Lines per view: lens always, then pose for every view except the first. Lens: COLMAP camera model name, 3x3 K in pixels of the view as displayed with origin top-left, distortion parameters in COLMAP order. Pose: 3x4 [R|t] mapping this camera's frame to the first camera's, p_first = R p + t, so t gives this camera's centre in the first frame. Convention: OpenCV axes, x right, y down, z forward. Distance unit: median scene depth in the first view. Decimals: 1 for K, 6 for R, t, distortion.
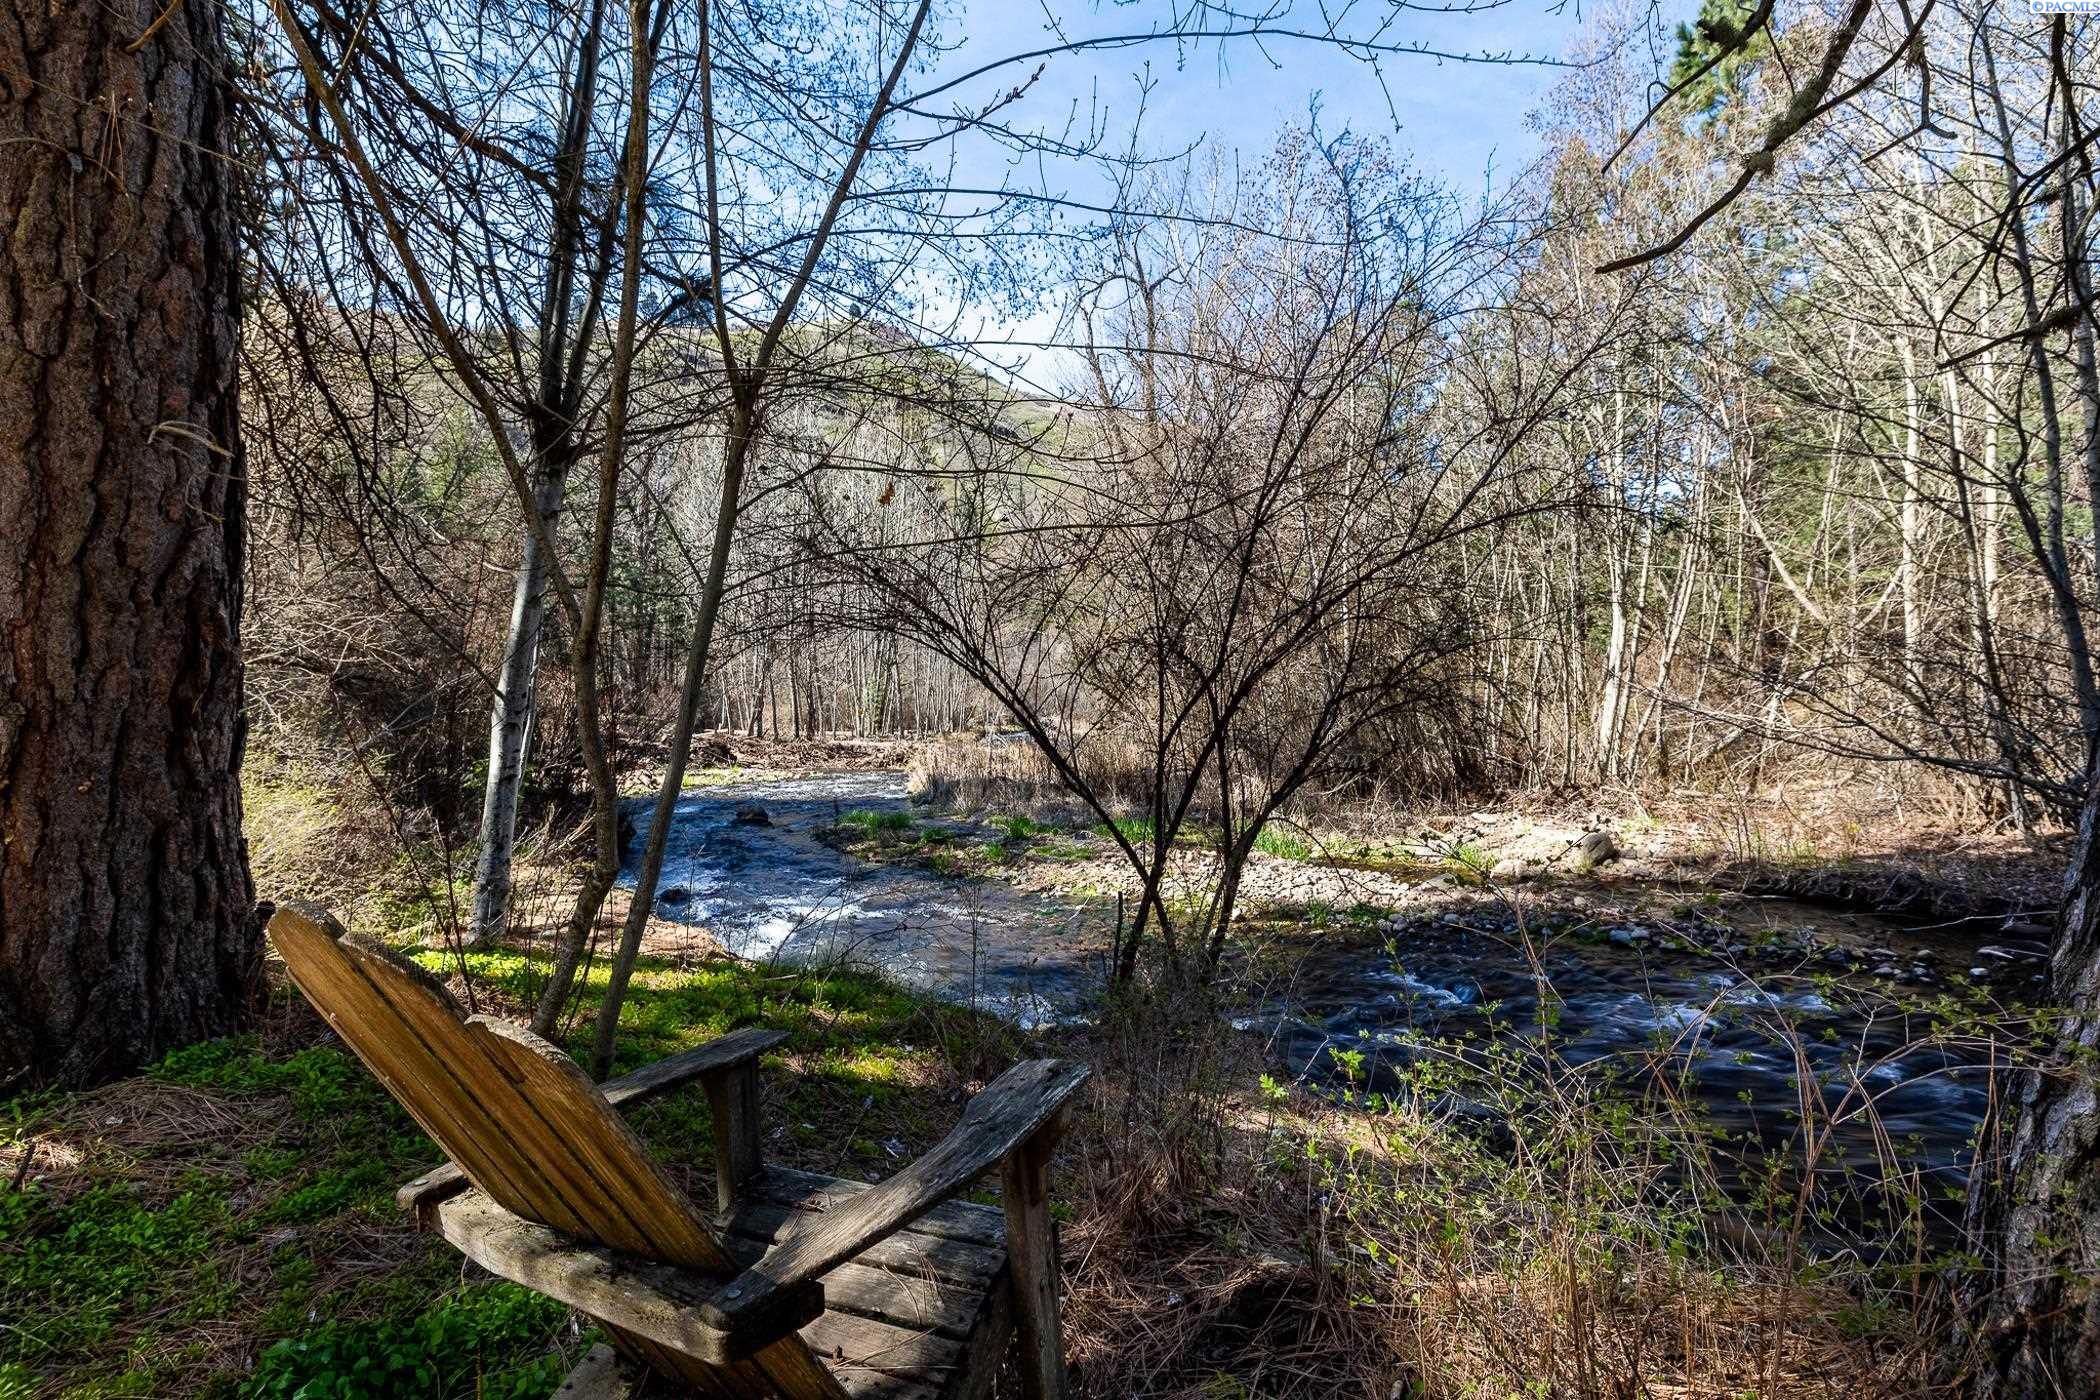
lens RADIAL K [[1011.3, 0, 1055.5], [0, 1011.3, 703.4], [0, 0, 1]] dist [0.001237, 0.000035]
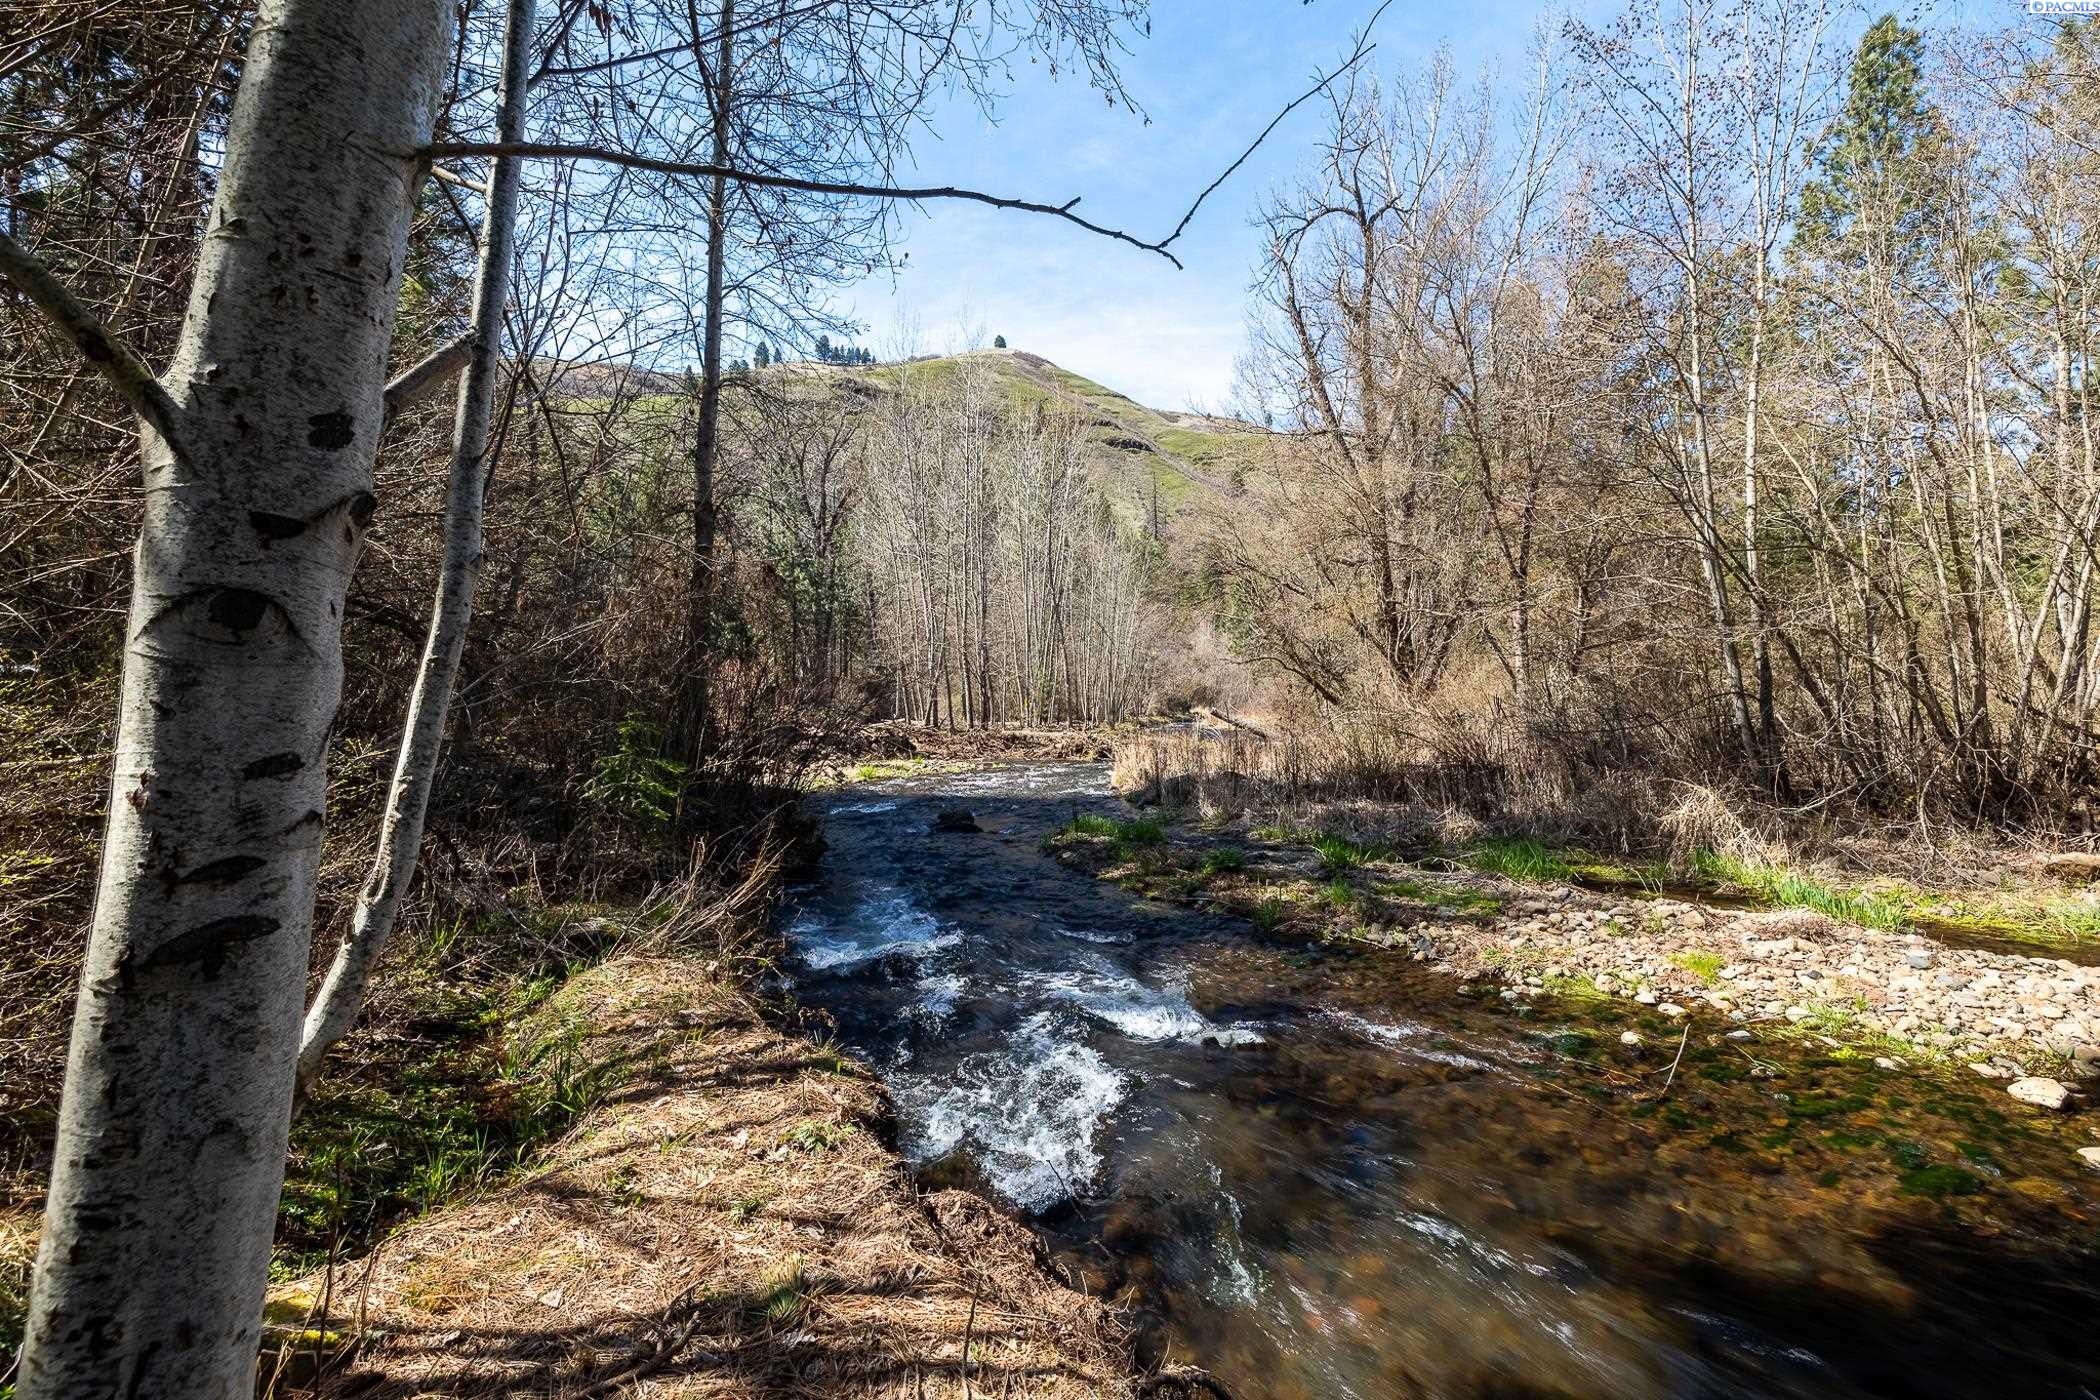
lens RADIAL K [[935.6, 0, 1045.9], [0, 935.6, 702.8], [0, 0, 1]] dist [0.000809, 0.000092]
pose [[0.988868, -0.001068, -0.148790, -0.059441], [0.001949, 0.999981, 0.005773, 0.005681], [0.148781, -0.005999, 0.988852, 0.132345]]
